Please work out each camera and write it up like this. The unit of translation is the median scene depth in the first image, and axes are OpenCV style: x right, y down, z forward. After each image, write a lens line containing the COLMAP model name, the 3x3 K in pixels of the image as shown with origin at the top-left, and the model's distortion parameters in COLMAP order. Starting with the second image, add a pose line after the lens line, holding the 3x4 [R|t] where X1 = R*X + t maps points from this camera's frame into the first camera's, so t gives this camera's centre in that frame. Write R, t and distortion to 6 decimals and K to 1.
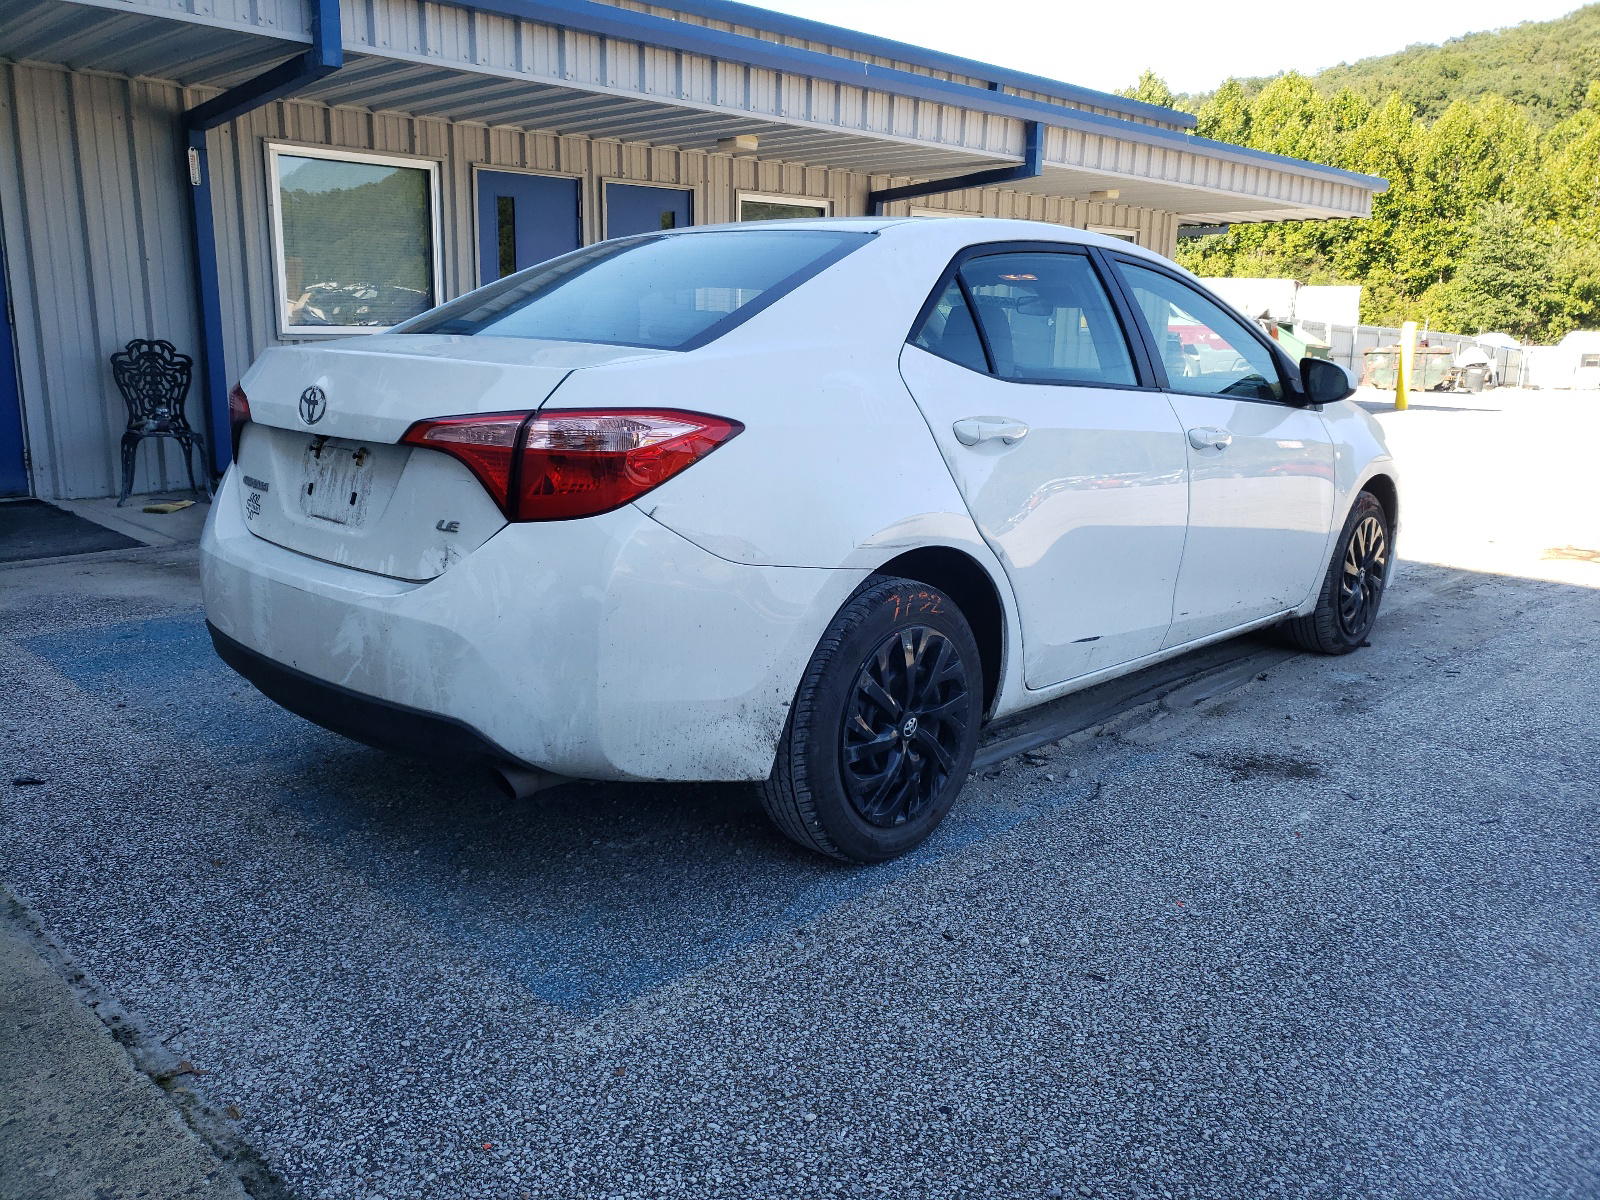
lens RADIAL K [[1243.3, 0, 800.4], [0, 1243.3, 602.2], [0, 0, 1]] dist [-0.017827, 0.005646]
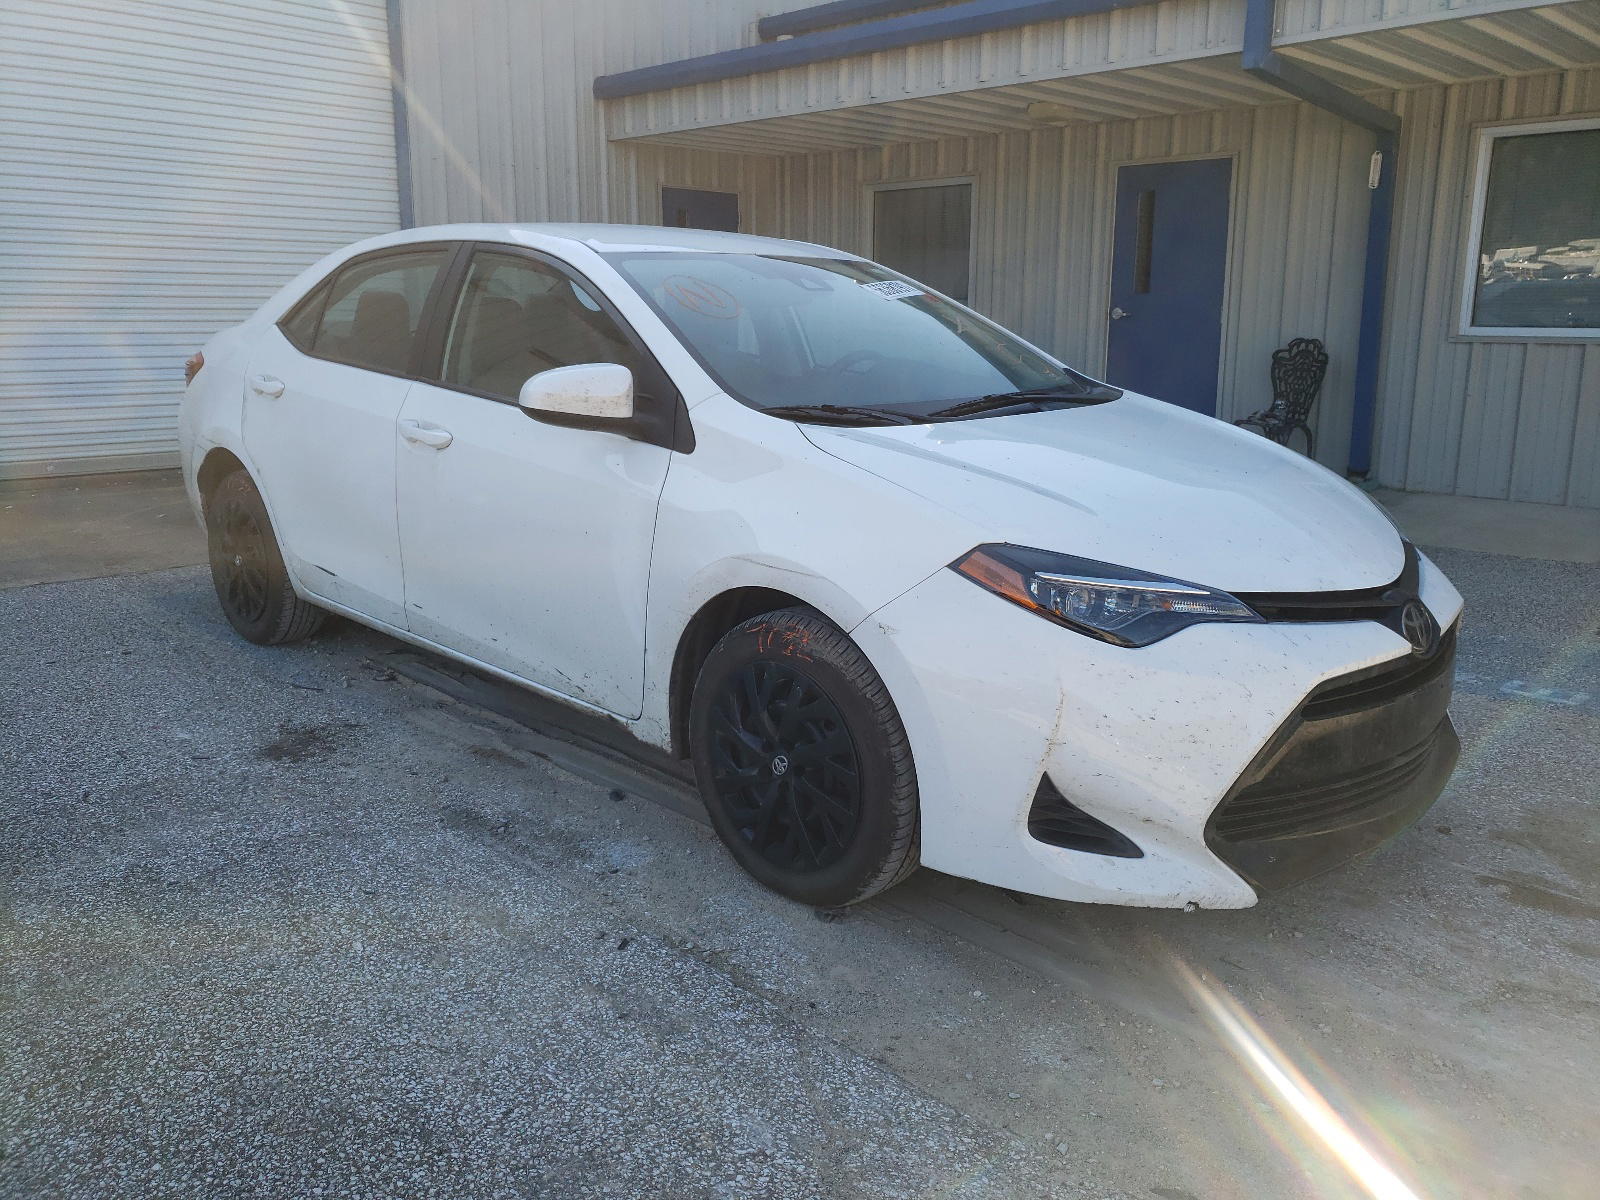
lens RADIAL K [[1243.3, 0, 807.4], [0, 1243.3, 601.9], [0, 0, 1]] dist [-0.017827, 0.005646]
pose [[-0.029428, 0.208451, -0.977590, 0.986874], [-0.212739, 0.954300, 0.209889, -0.209424], [0.976666, 0.214148, 0.016262, 0.998995]]
